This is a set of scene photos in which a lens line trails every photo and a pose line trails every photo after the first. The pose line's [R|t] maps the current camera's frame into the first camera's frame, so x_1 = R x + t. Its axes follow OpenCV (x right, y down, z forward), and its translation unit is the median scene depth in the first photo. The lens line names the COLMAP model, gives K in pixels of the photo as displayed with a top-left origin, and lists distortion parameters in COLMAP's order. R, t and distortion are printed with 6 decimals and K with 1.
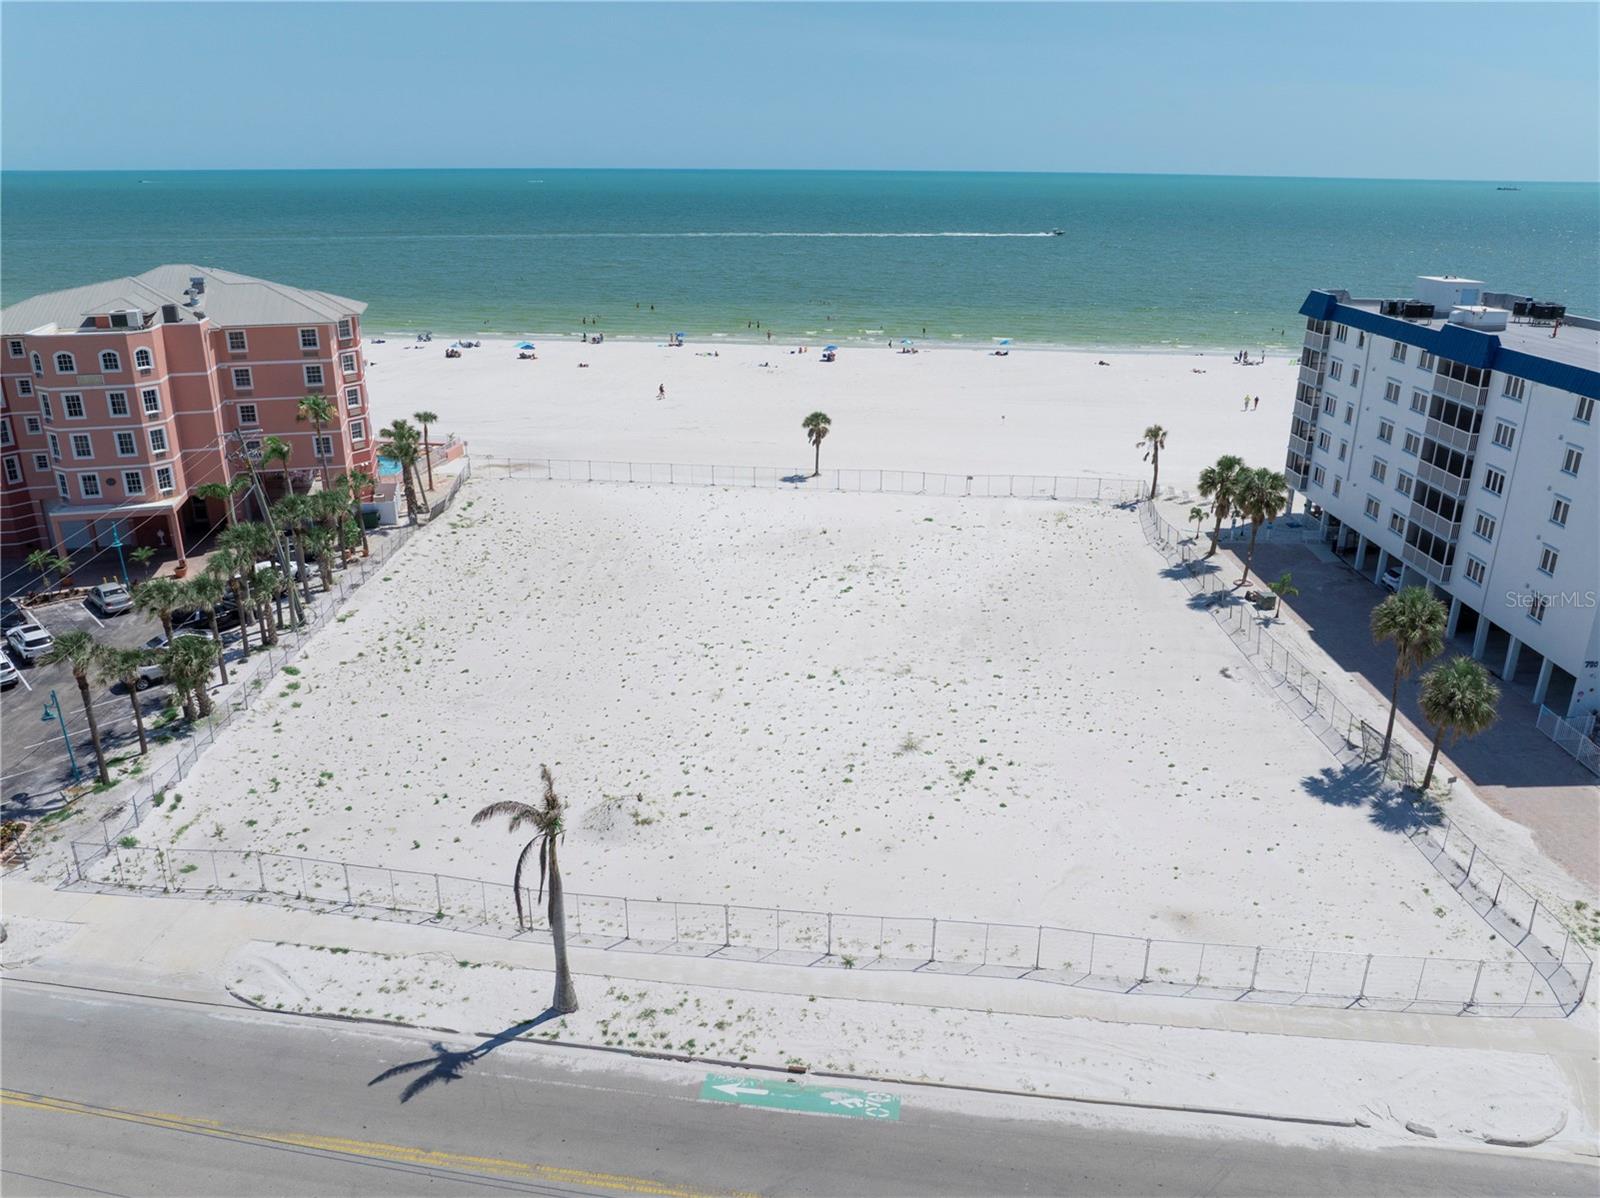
lens RADIAL K [[1148.4, 0, 805.9], [0, 1148.4, 595.8], [0, 0, 1]] dist [-0.037889, -0.003128]
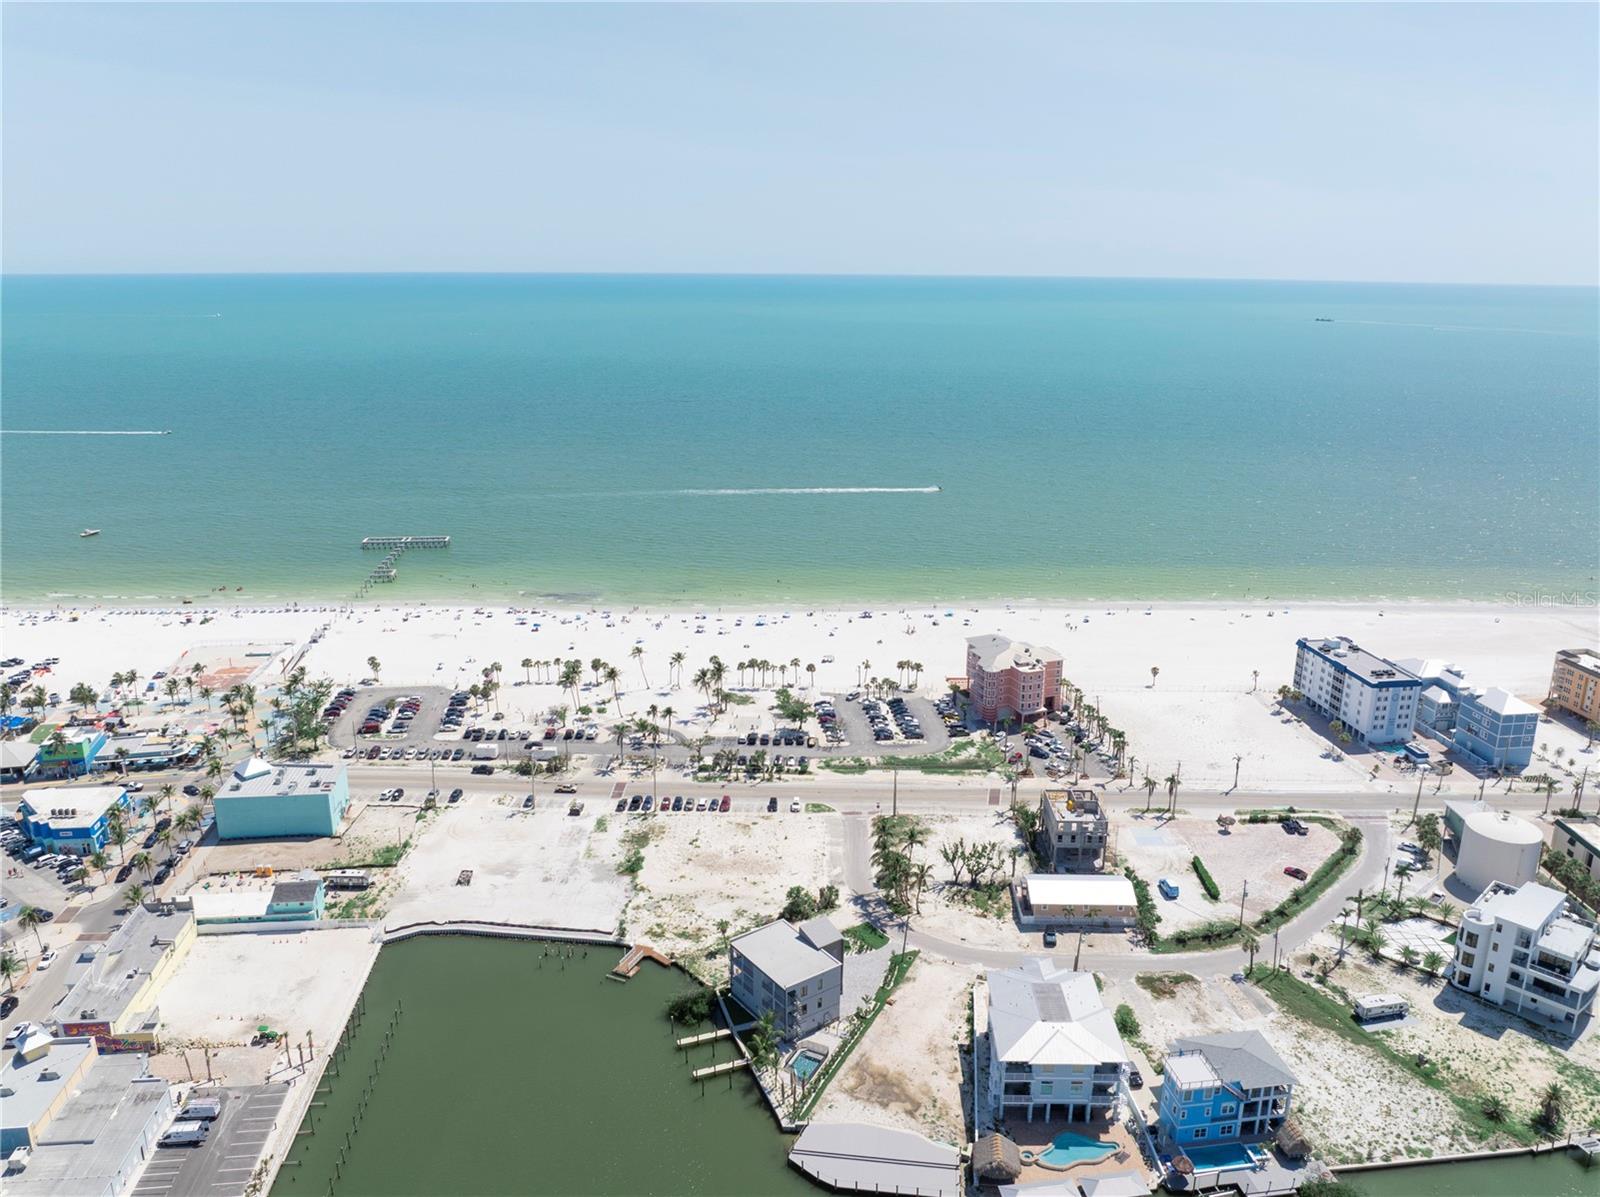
lens RADIAL K [[1154.6, 0, 805.3], [0, 1154.6, 602.5], [0, 0, 1]] dist [-0.048822, 0.002827]
pose [[0.993018, -0.033146, 0.113211, -1.959048], [0.041604, 0.996450, -0.073186, -0.205373], [-0.110383, 0.077385, 0.990872, -3.169491]]
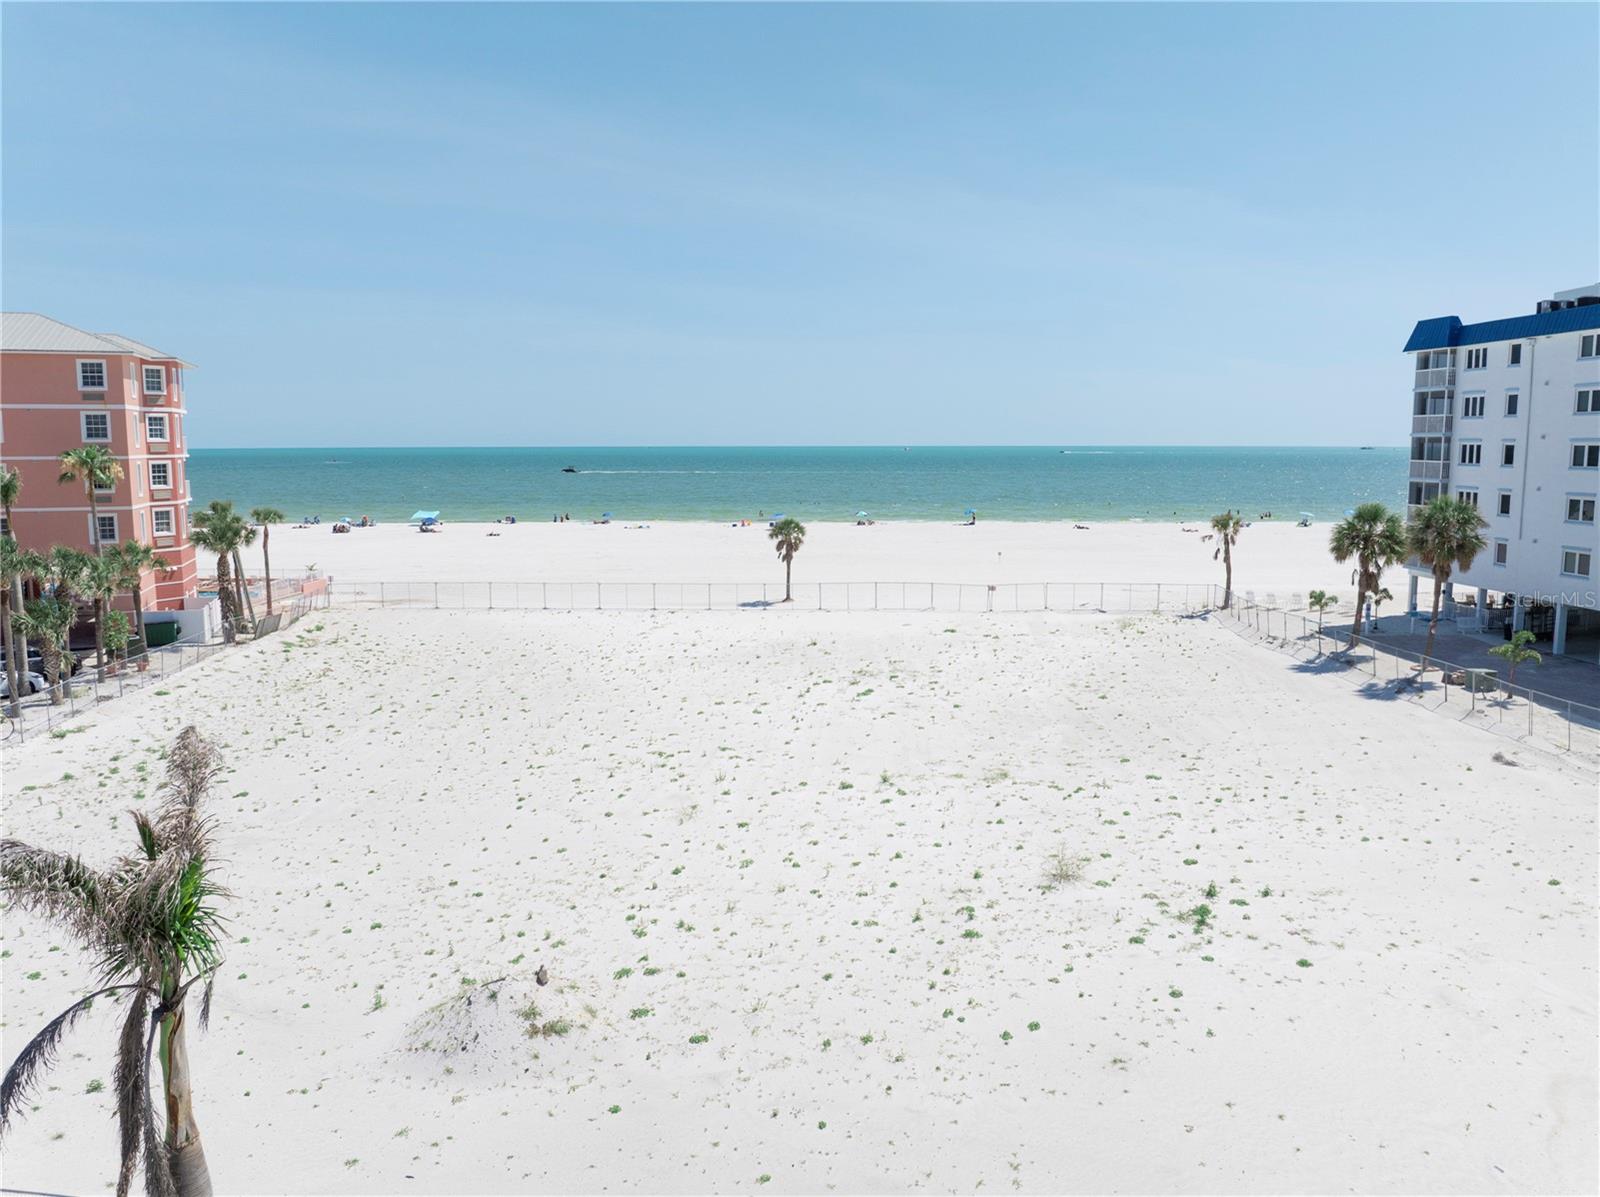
lens RADIAL K [[1139.6, 0, 804.8], [0, 1139.6, 588.9], [0, 0, 1]] dist [-0.035958, -0.003649]
pose [[0.997342, -0.017981, 0.070610, -0.048310], [0.033725, 0.972937, -0.228594, 0.091188], [-0.064589, 0.230368, 0.970958, 0.361045]]
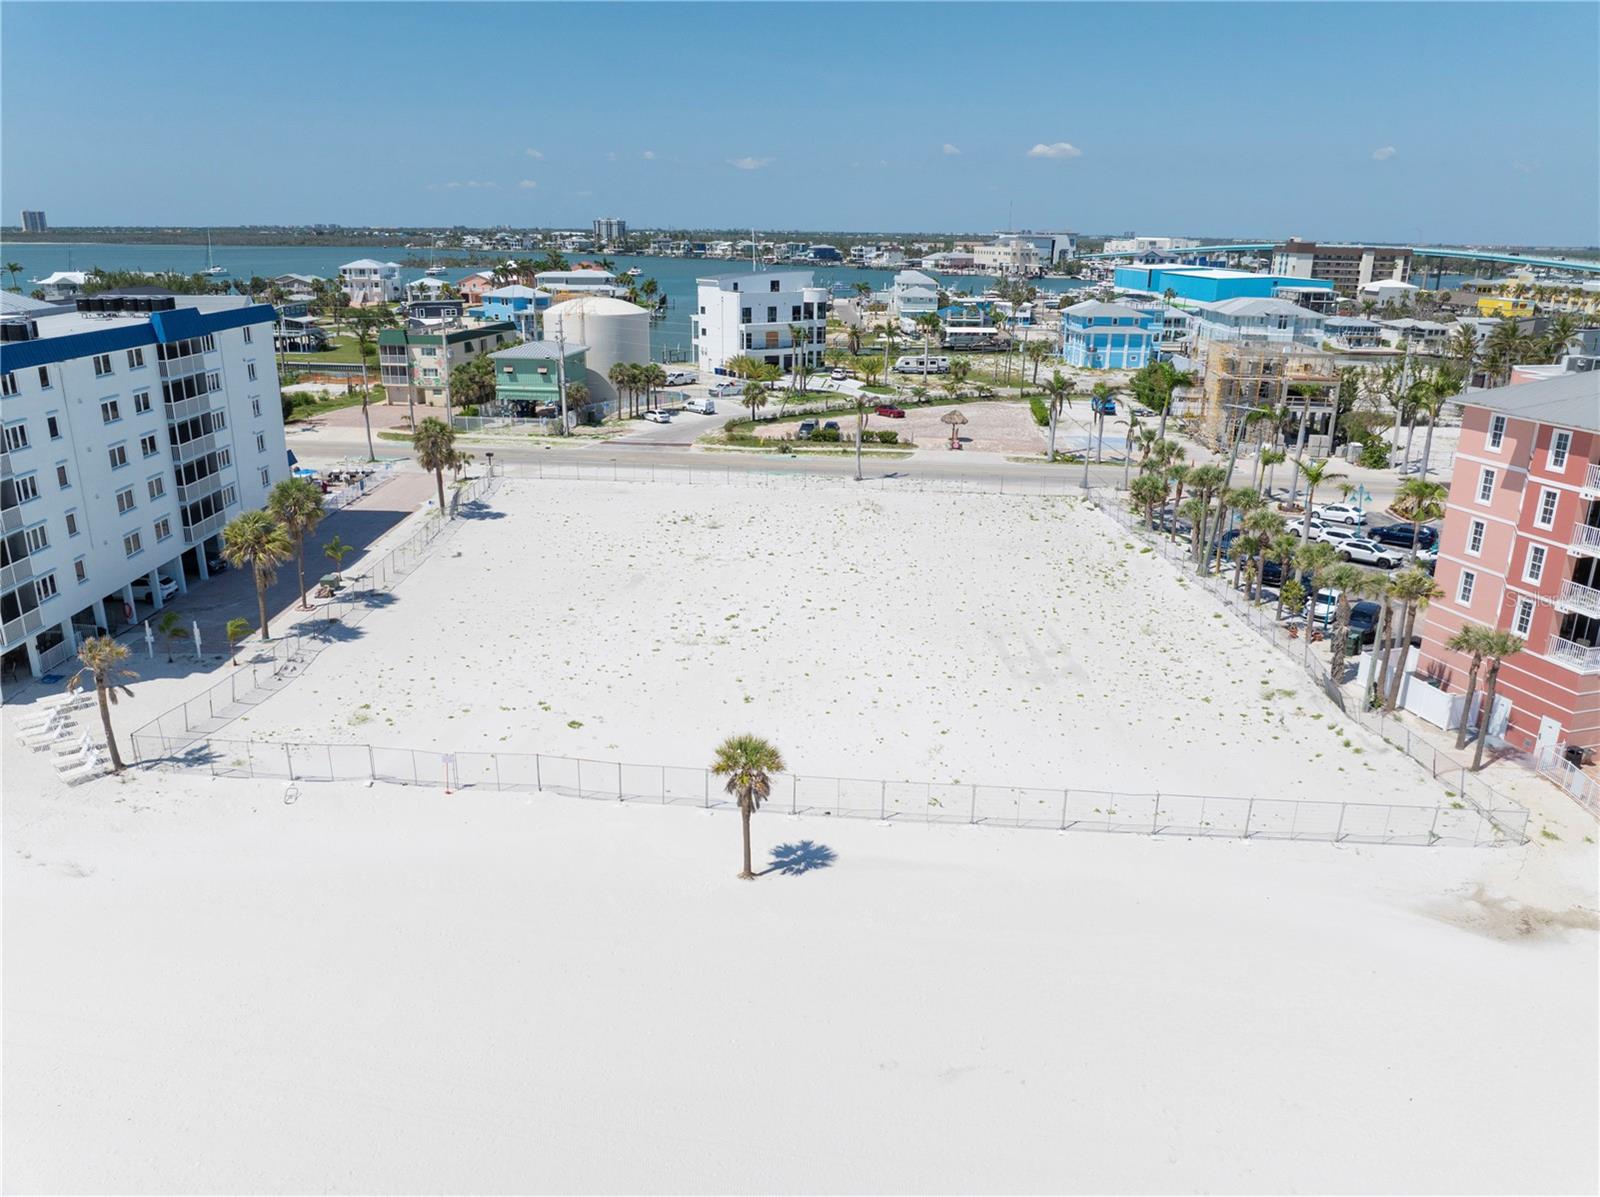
lens RADIAL K [[1124.6, 0, 806.5], [0, 1124.6, 590.7], [0, 0, 1]] dist [-0.040157, 0.004690]
pose [[-0.999454, -0.011816, -0.030856, 0.003149], [-0.028453, 0.782551, 0.621936, -0.632888], [0.016798, 0.622474, -0.782460, 1.805413]]
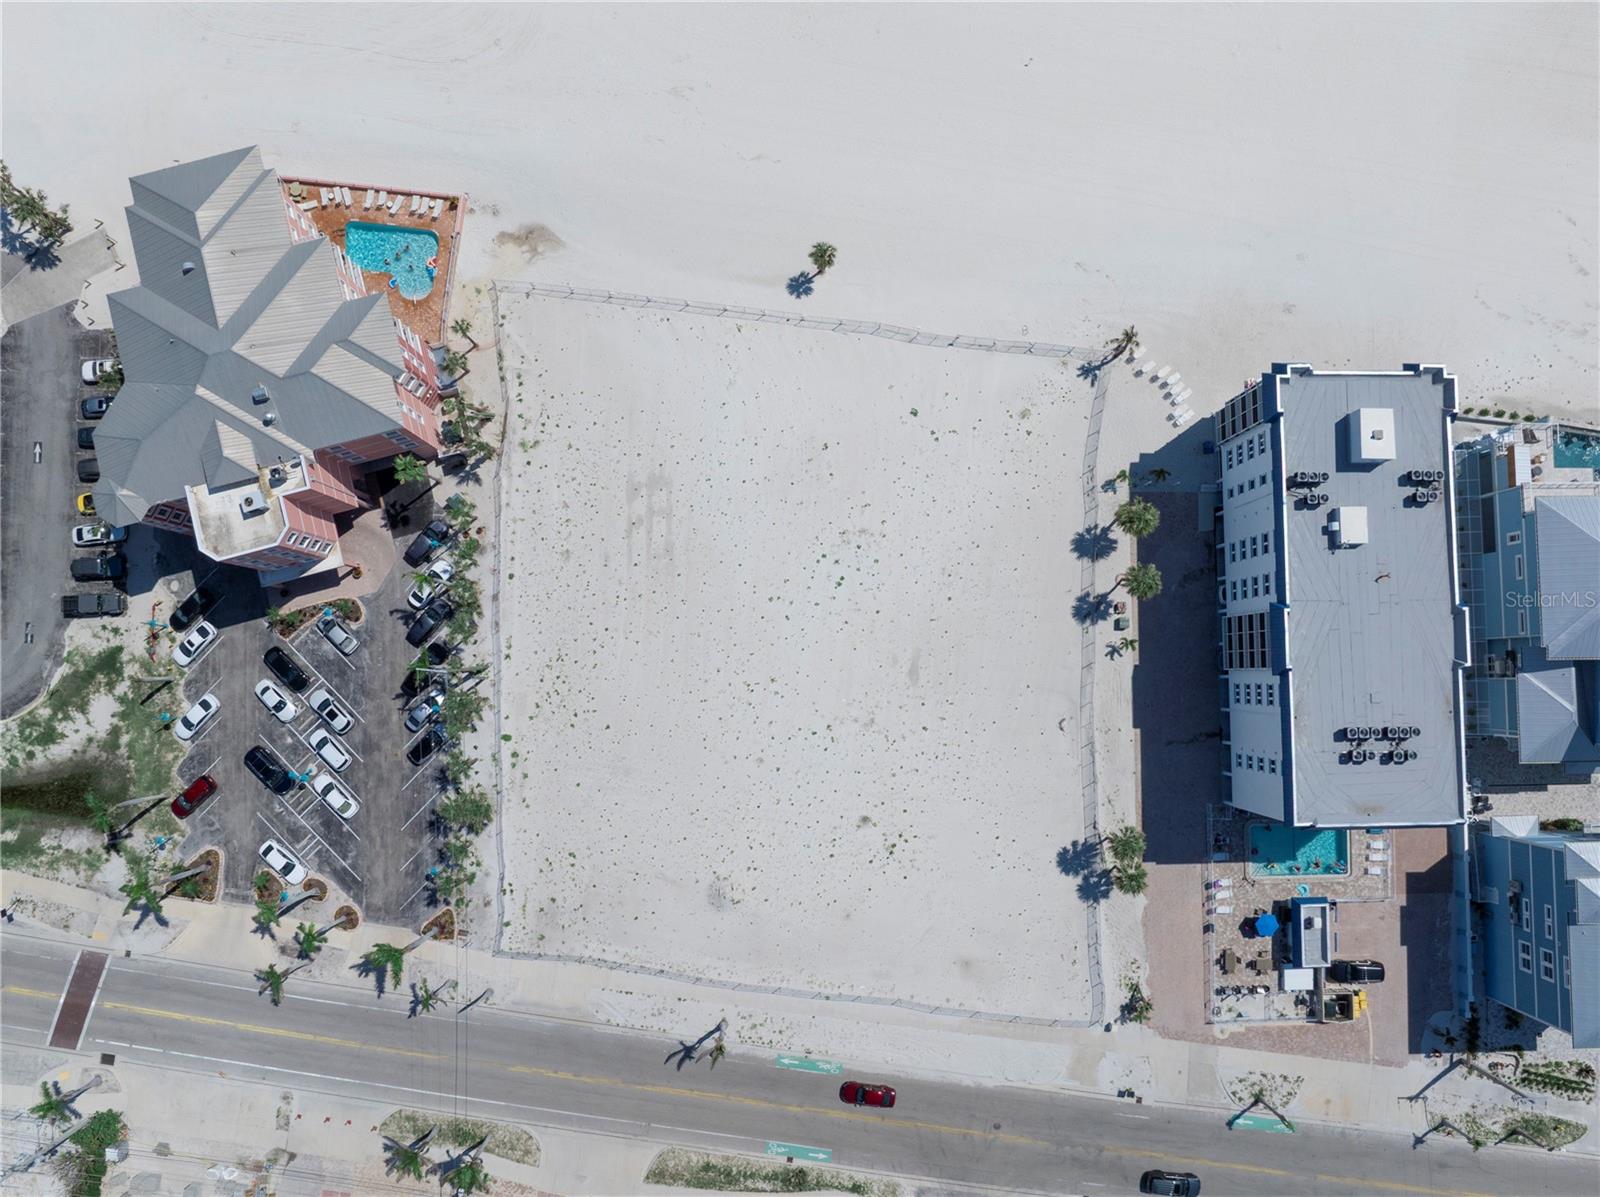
lens RADIAL K [[1139.6, 0, 804.8], [0, 1139.6, 588.9], [0, 0, 1]] dist [-0.035958, -0.003649]
pose [[0.999963, 0.000793, 0.008620, -0.020990], [-0.008161, 0.418278, 0.908282, -1.345773], [-0.002886, -0.908319, 0.418269, 0.427208]]
